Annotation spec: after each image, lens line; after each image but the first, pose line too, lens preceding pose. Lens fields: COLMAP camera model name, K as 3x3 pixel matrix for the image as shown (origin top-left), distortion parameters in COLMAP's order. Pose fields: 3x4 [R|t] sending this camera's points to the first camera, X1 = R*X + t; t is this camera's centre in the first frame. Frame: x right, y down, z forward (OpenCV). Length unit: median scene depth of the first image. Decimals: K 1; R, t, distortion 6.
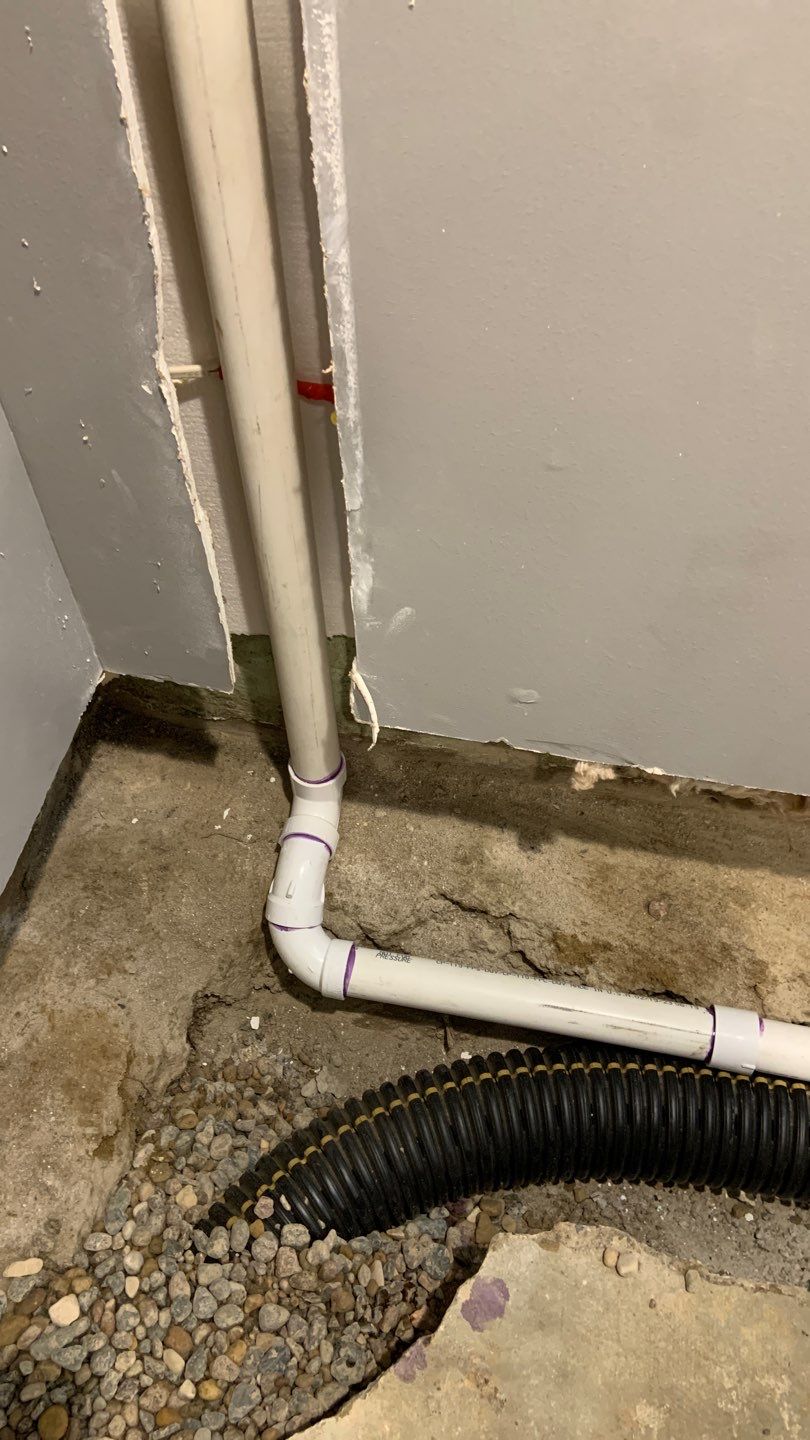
lens RADIAL K [[1086.9, 0, 406.9], [0, 1086.9, 702.7], [0, 0, 1]] dist [0.133018, -0.172549]
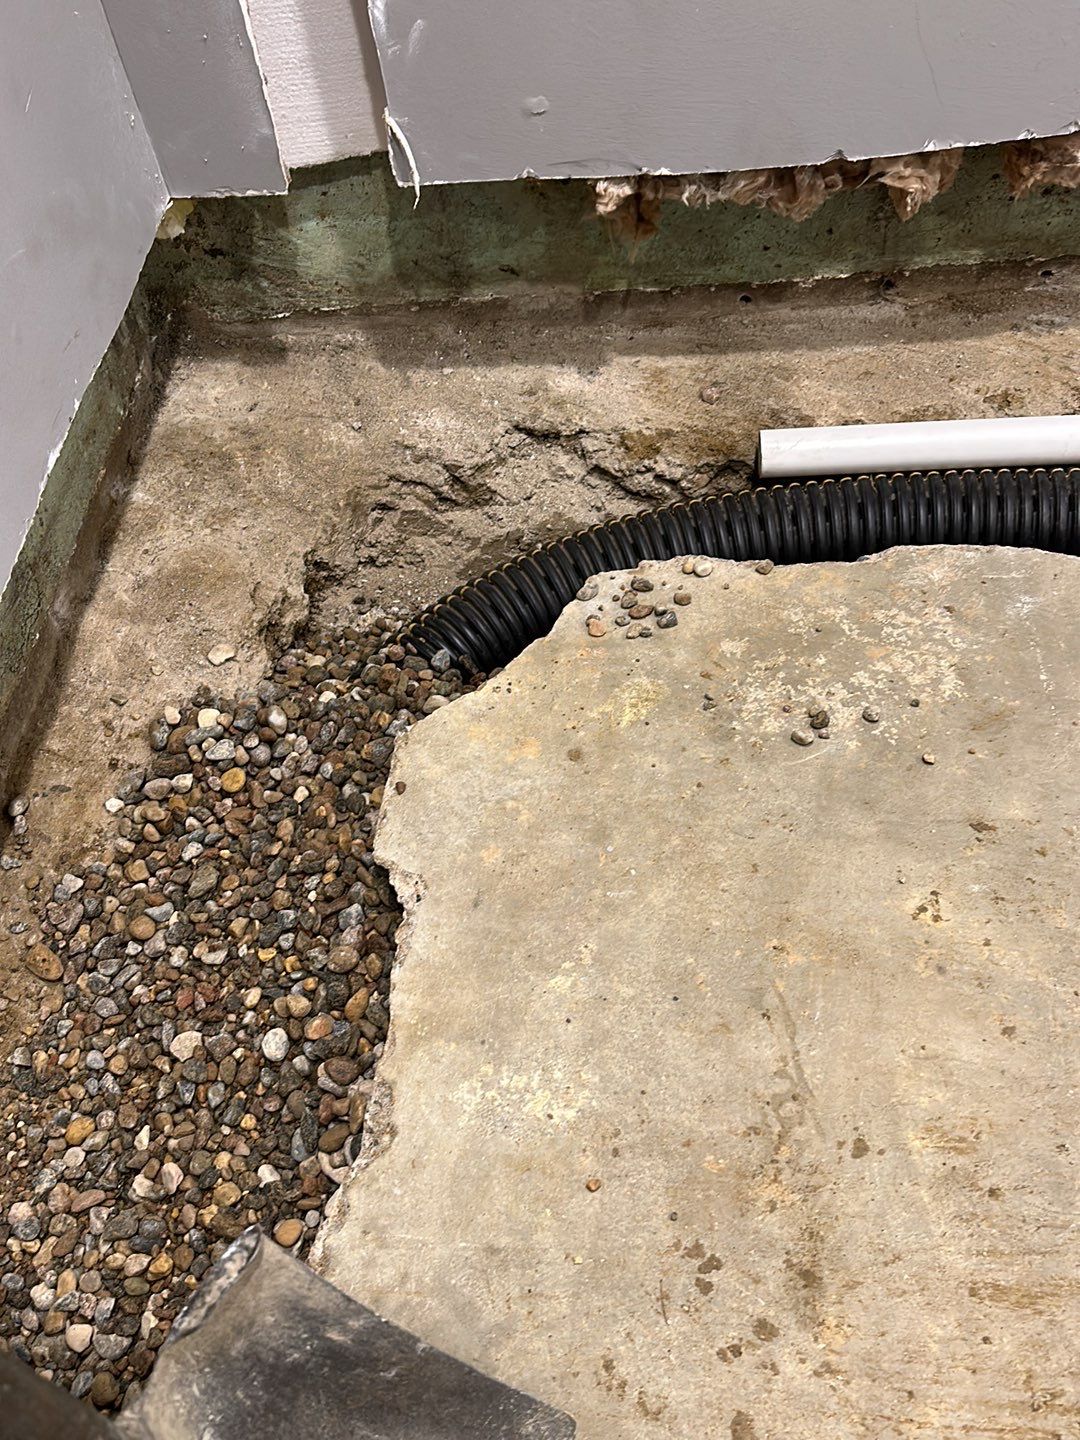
lens RADIAL K [[1279.2, 0, 547.0], [0, 1279.2, 720.3], [0, 0, 1]] dist [0.186956, -0.384097]
pose [[0.985493, -0.167584, 0.026809, -0.020254], [0.168768, 0.984353, -0.050655, 0.535925], [-0.017901, 0.054445, 0.998356, -0.261501]]
